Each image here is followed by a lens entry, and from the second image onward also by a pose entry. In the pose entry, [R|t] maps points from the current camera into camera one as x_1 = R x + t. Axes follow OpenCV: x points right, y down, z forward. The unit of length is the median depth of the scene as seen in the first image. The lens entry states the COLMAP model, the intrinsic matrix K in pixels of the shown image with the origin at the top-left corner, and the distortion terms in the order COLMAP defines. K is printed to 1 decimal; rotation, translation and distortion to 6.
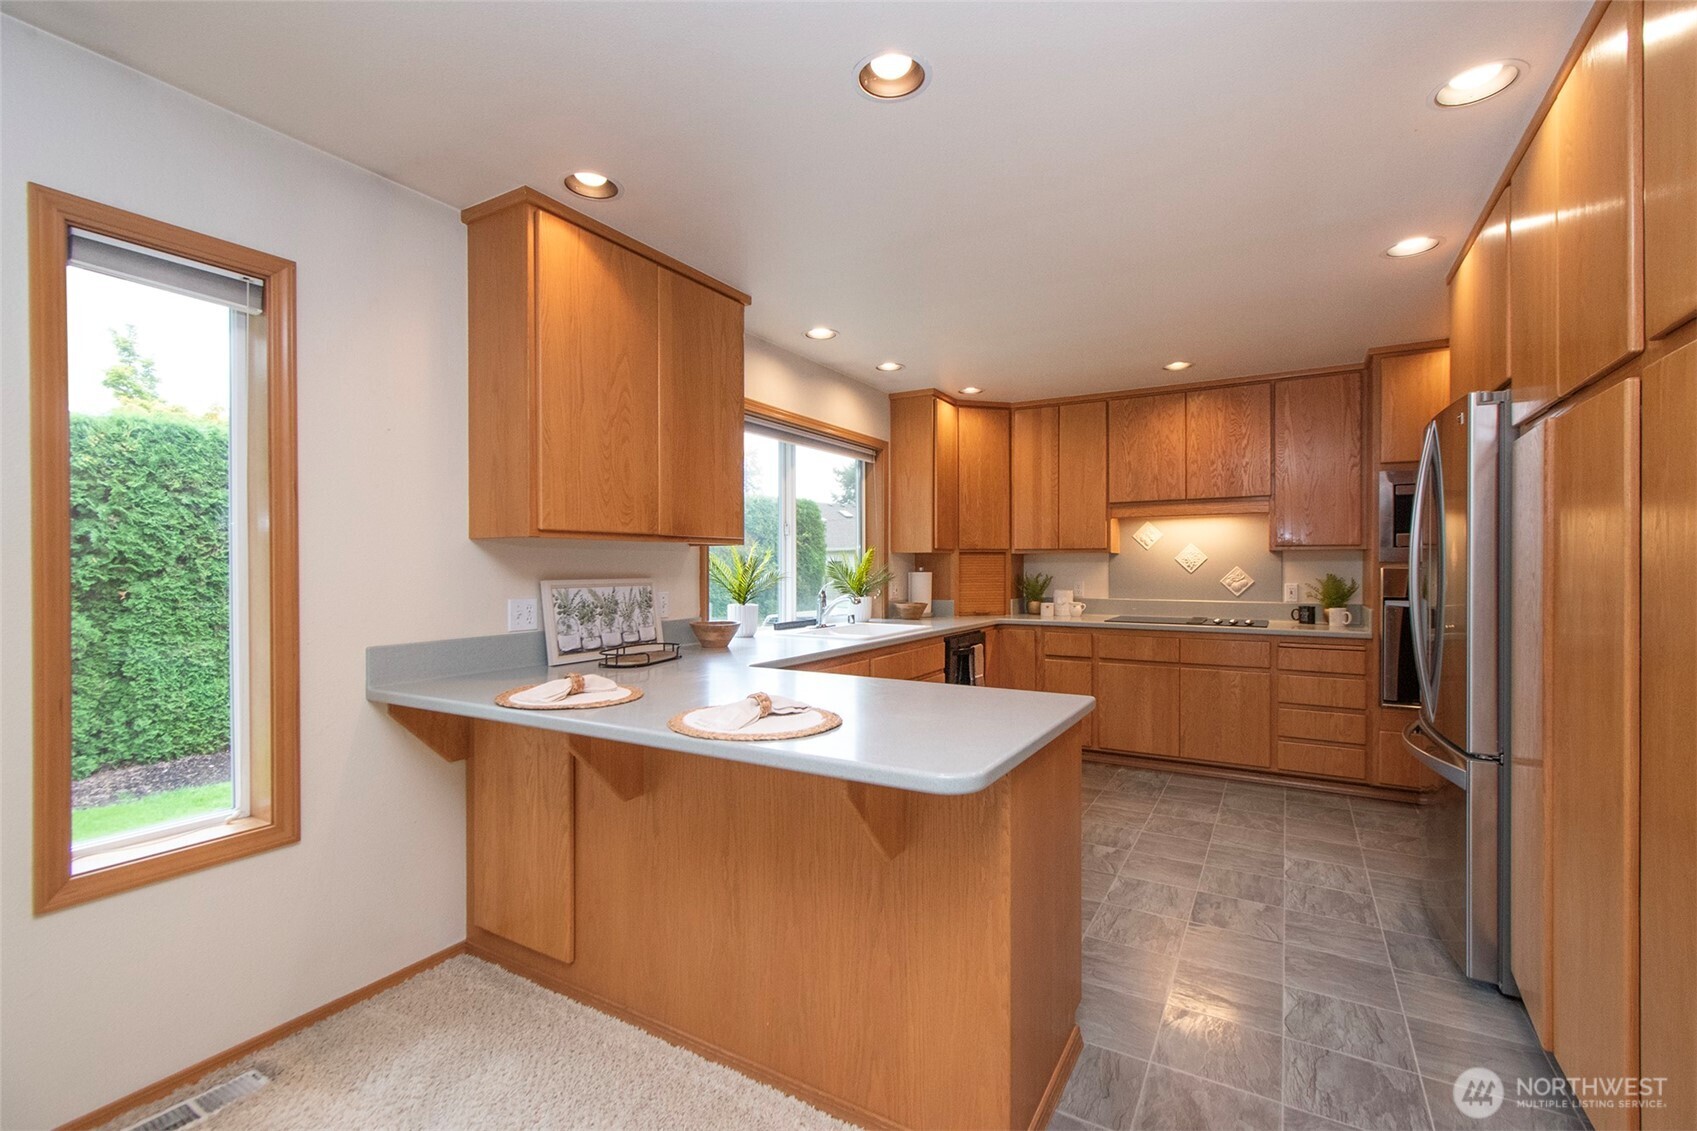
lens RADIAL K [[762.1, 0, 845.1], [0, 762.1, 569.3], [0, 0, 1]] dist [0.002232, -0.001244]
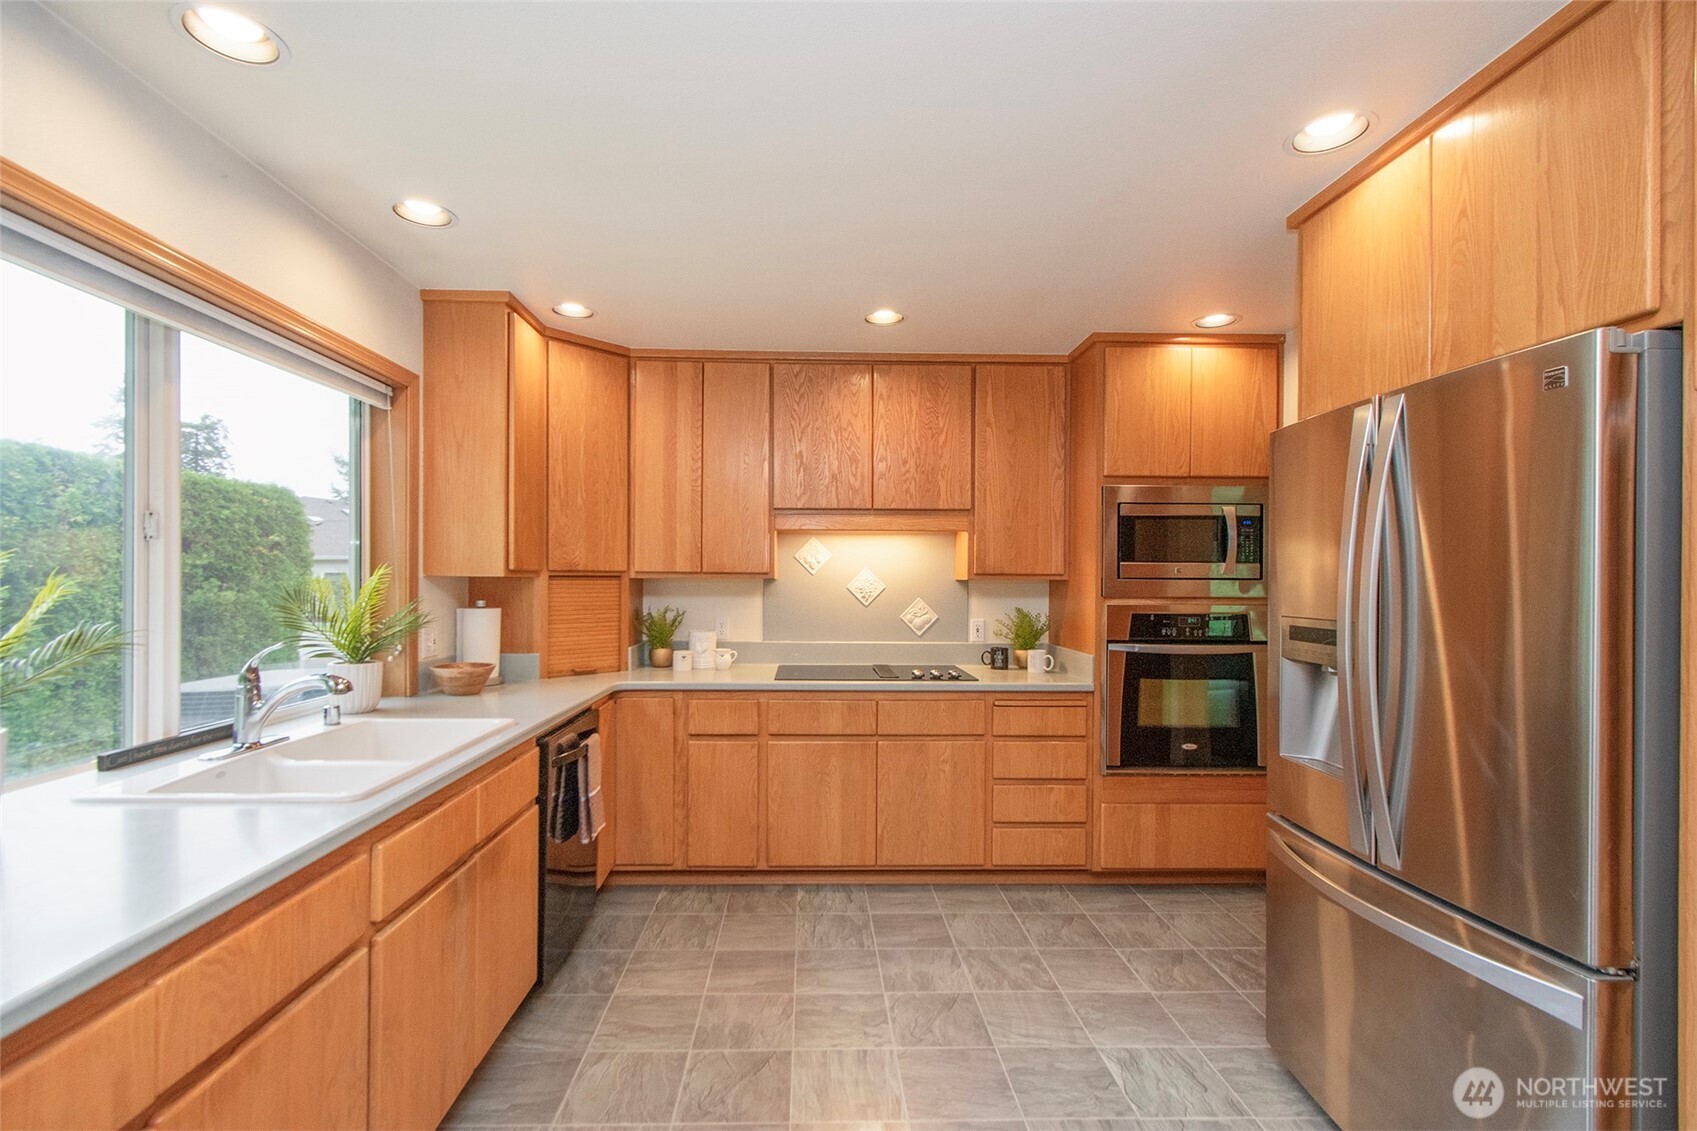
lens RADIAL K [[762.1, 0, 825.9], [0, 762.1, 585.4], [0, 0, 1]] dist [0.002232, -0.001244]
pose [[0.850456, 0.003162, 0.526037, 0.017562], [-0.005483, 0.999981, 0.002853, -0.018615], [-0.526018, -0.005310, 0.850457, 0.382693]]
